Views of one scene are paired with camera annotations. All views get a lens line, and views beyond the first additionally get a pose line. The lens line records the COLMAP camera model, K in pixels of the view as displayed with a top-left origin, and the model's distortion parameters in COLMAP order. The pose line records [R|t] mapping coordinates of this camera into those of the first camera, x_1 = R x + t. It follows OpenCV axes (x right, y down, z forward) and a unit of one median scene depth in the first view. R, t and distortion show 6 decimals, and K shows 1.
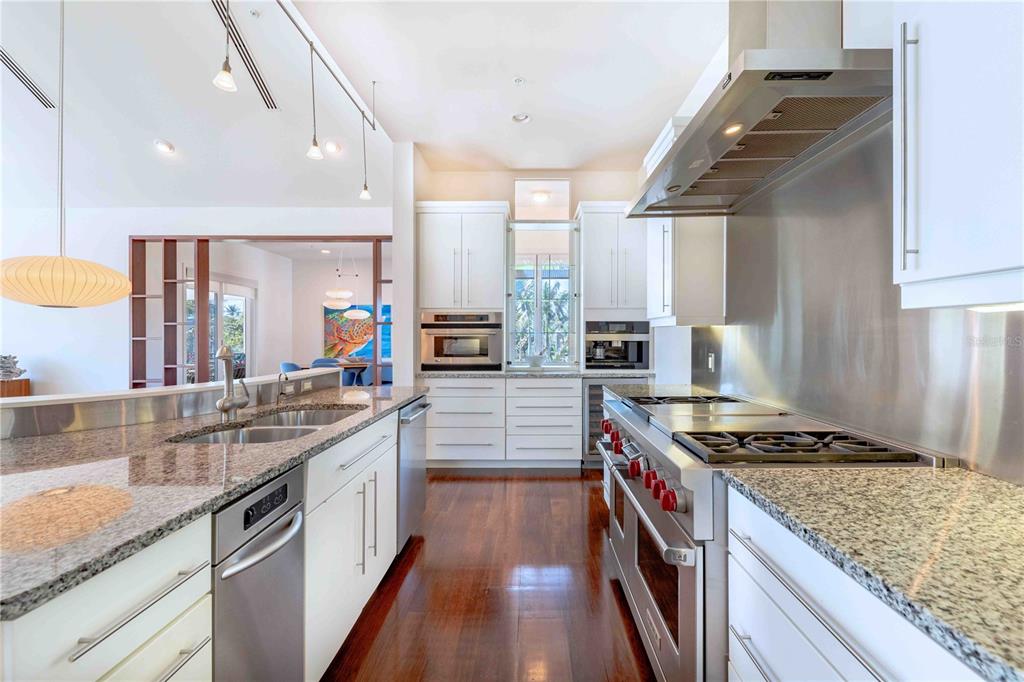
lens RADIAL K [[439.2, 0, 519.6], [0, 439.2, 335.0], [0, 0, 1]] dist [-0.002272, -0.000971]
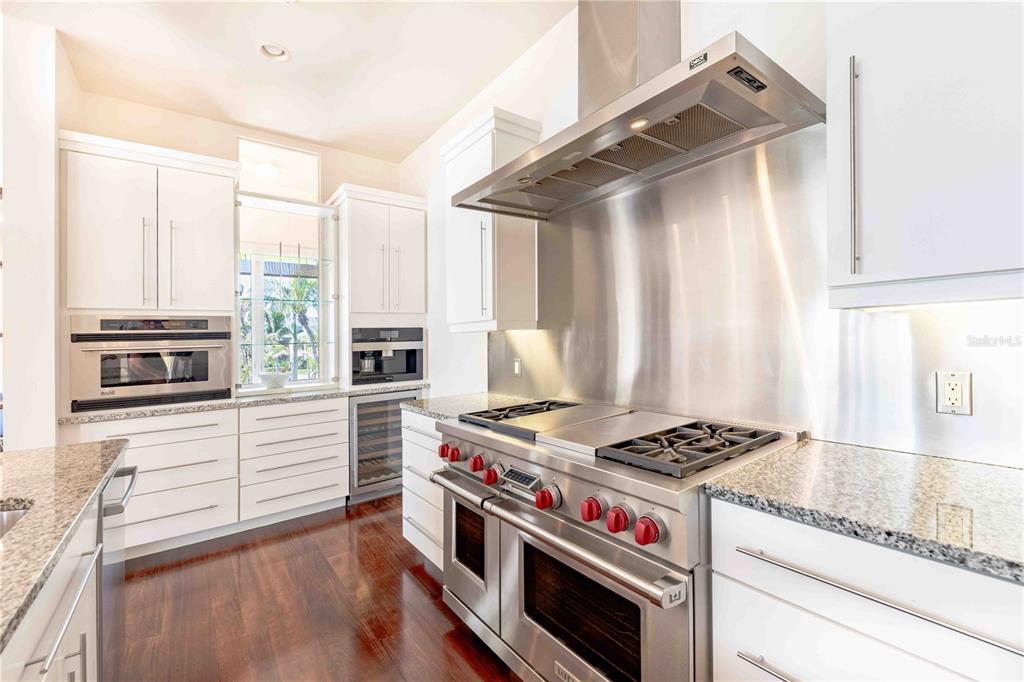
lens RADIAL K [[439.2, 0, 519.6], [0, 439.2, 335.0], [0, 0, 1]] dist [-0.002272, -0.000971]
pose [[0.781970, -0.018114, 0.623053, -0.119262], [0.029481, 0.999534, -0.007941, -0.001802], [-0.622619, 0.024578, 0.782139, 0.151449]]
